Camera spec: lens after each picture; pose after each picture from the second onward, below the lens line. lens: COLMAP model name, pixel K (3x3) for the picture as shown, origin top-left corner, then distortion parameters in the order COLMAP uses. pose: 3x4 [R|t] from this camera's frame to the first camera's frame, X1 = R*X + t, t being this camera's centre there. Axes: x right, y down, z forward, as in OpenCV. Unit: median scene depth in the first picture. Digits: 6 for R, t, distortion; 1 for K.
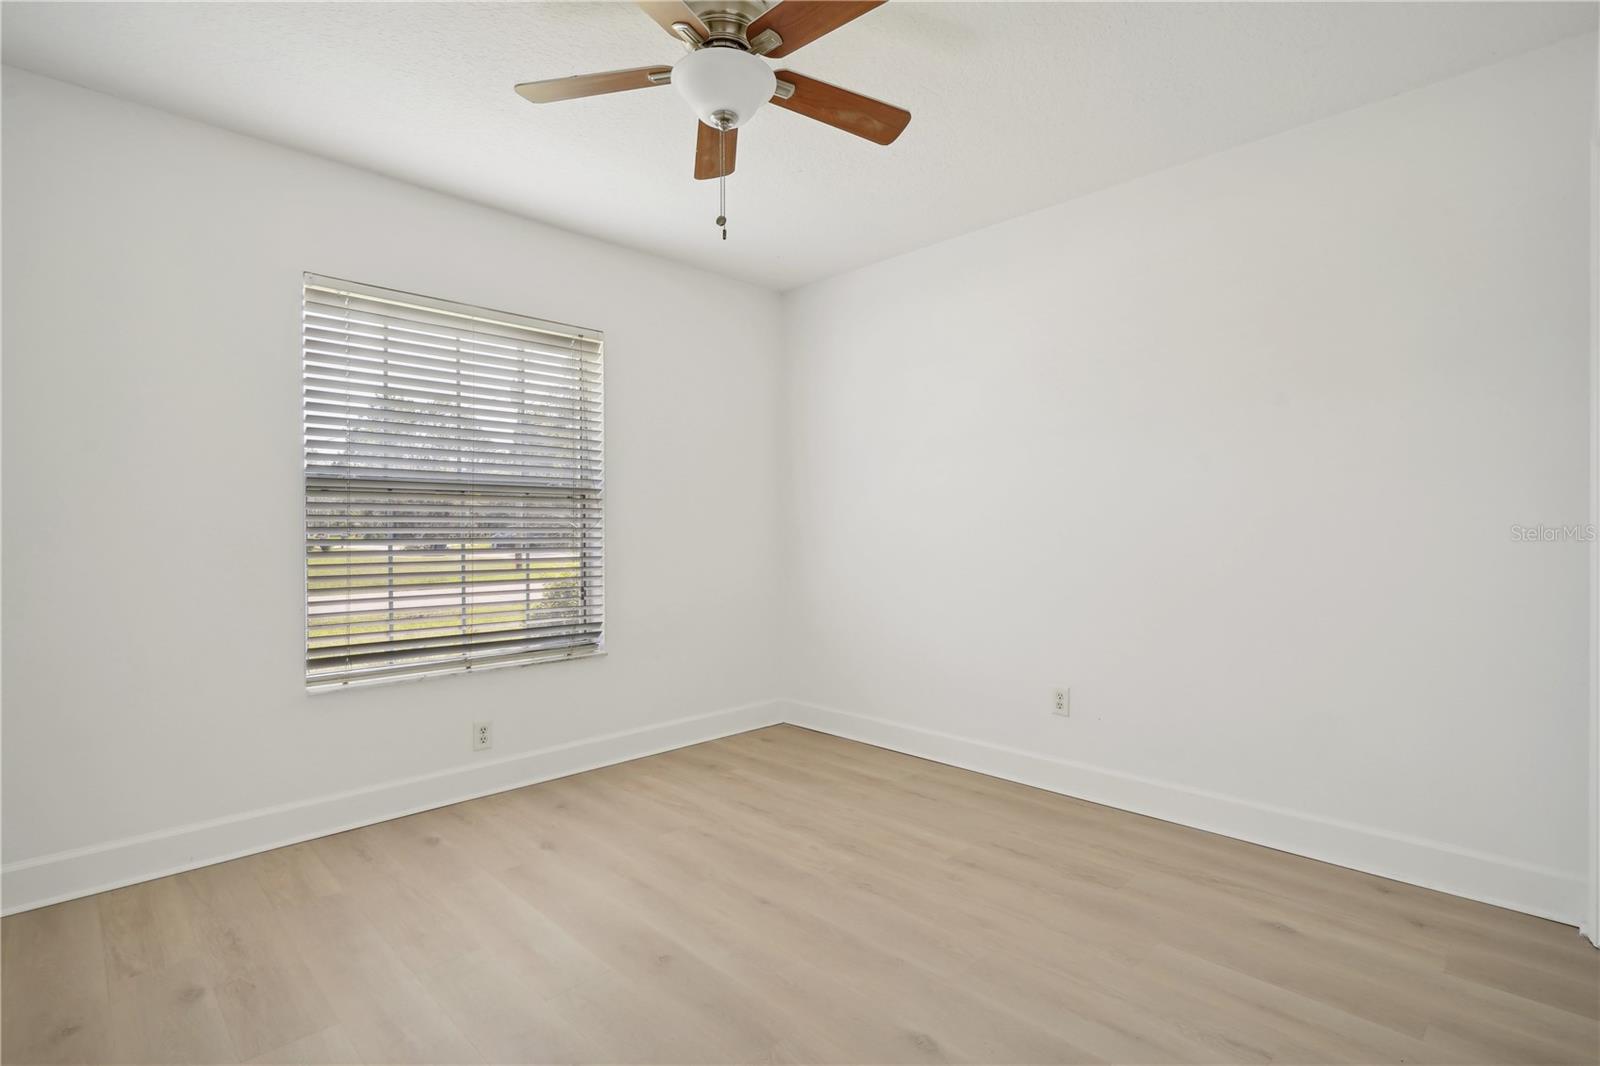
lens RADIAL K [[745.1, 0, 800.0], [0, 745.1, 533.0], [0, 0, 1]] dist [-0.002390, -0.000147]
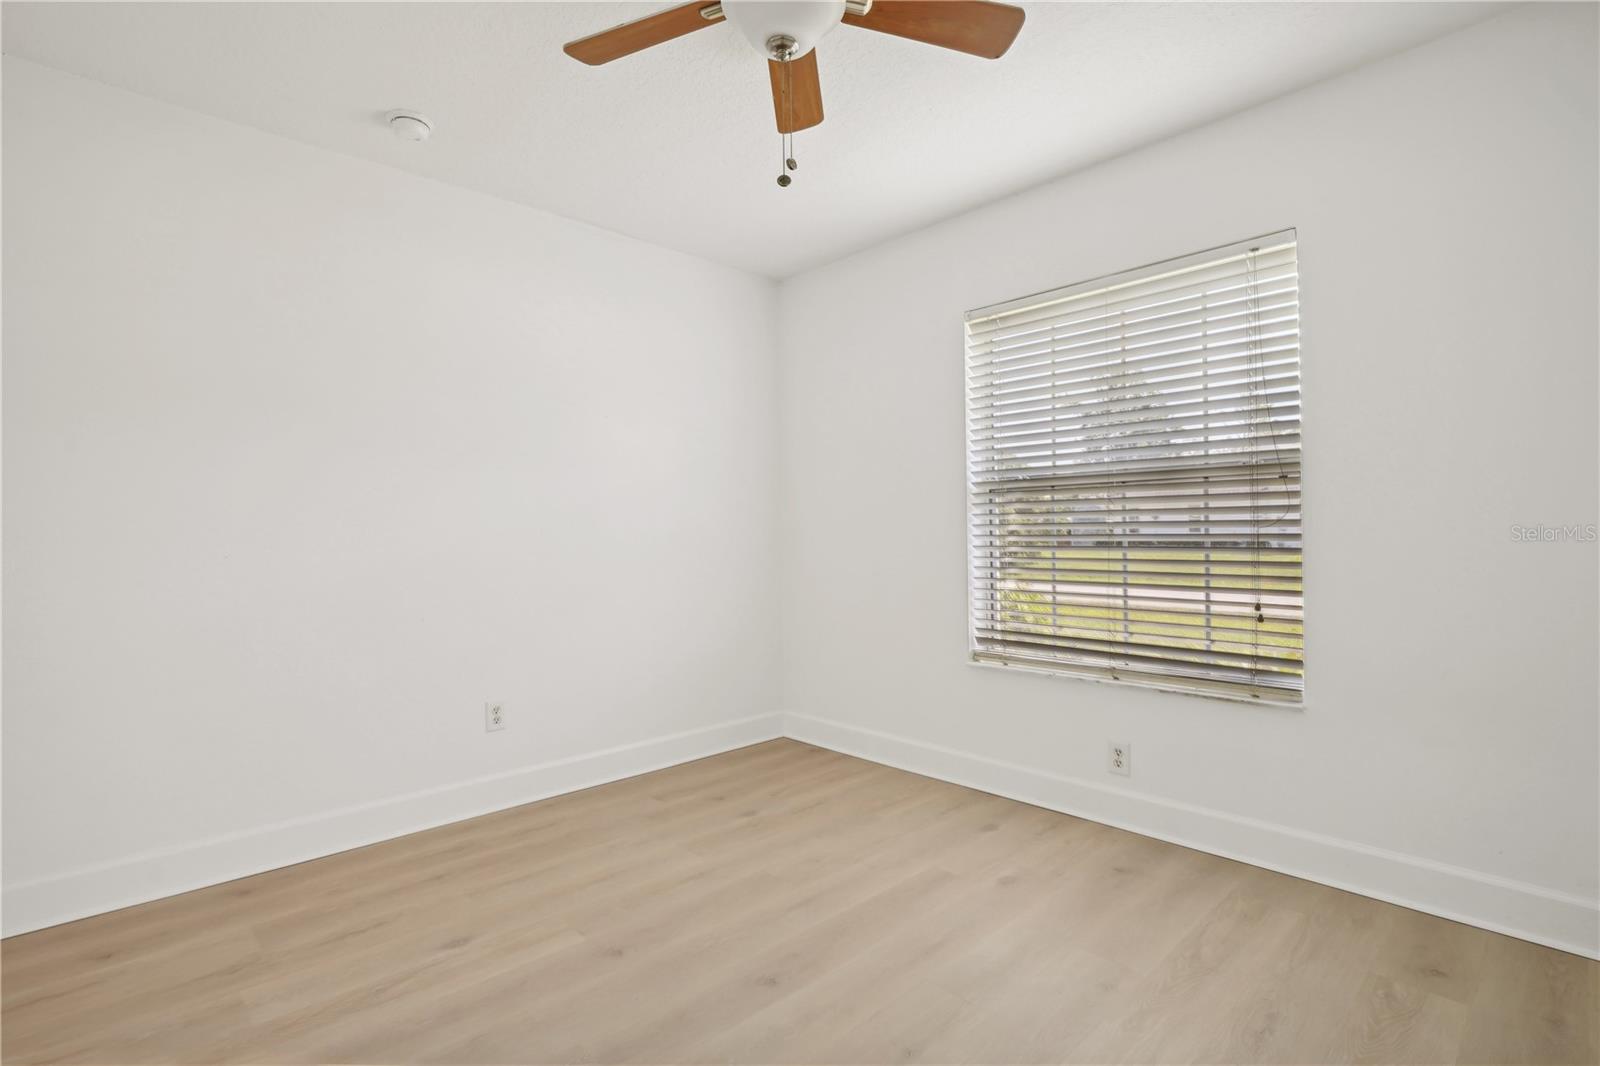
lens RADIAL K [[745.1, 0, 800.0], [0, 745.1, 533.0], [0, 0, 1]] dist [-0.002390, -0.000147]
pose [[-0.005995, -0.002307, -0.999979, 0.458772], [0.002118, 0.999995, -0.002320, 0.006587], [0.999980, -0.002132, -0.005990, 0.634854]]
